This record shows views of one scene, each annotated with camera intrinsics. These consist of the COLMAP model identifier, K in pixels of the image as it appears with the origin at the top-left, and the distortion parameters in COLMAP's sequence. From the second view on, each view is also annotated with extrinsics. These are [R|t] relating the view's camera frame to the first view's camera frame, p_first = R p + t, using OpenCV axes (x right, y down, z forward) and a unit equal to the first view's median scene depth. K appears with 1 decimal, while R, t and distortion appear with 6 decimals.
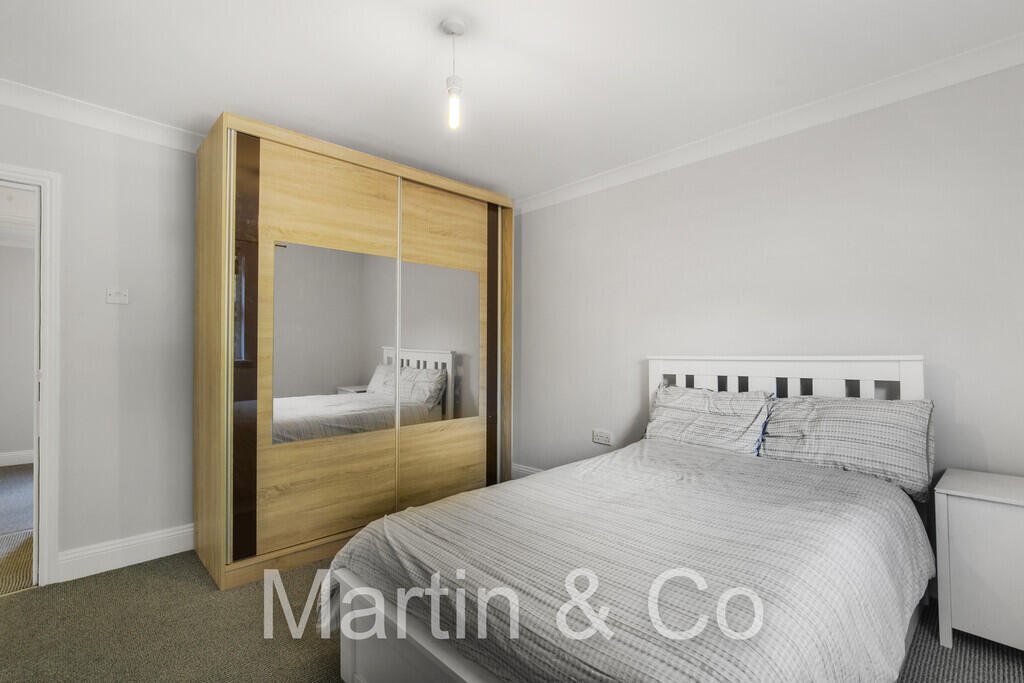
lens RADIAL K [[465.5, 0, 515.4], [0, 465.5, 345.5], [0, 0, 1]] dist [-0.000158, -0.000150]
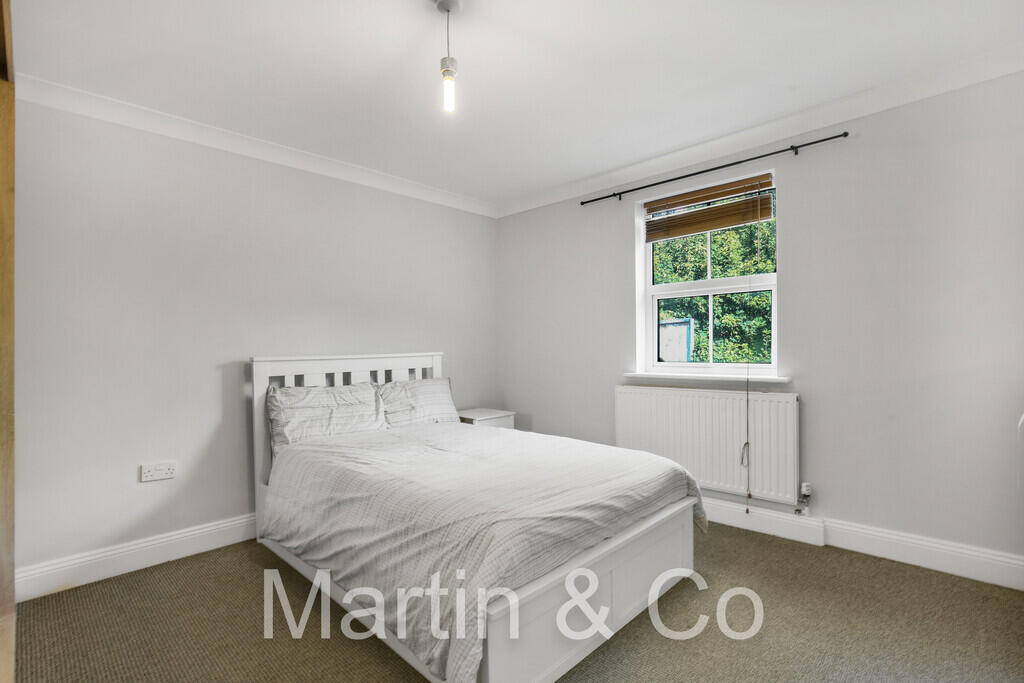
lens RADIAL K [[465.5, 0, 515.4], [0, 465.5, 345.5], [0, 0, 1]] dist [-0.000158, -0.000150]
pose [[-0.058388, -0.004363, 0.998284, -0.779510], [-0.012858, 0.999911, 0.003618, -0.012474], [-0.998211, -0.012625, -0.058439, 0.666547]]
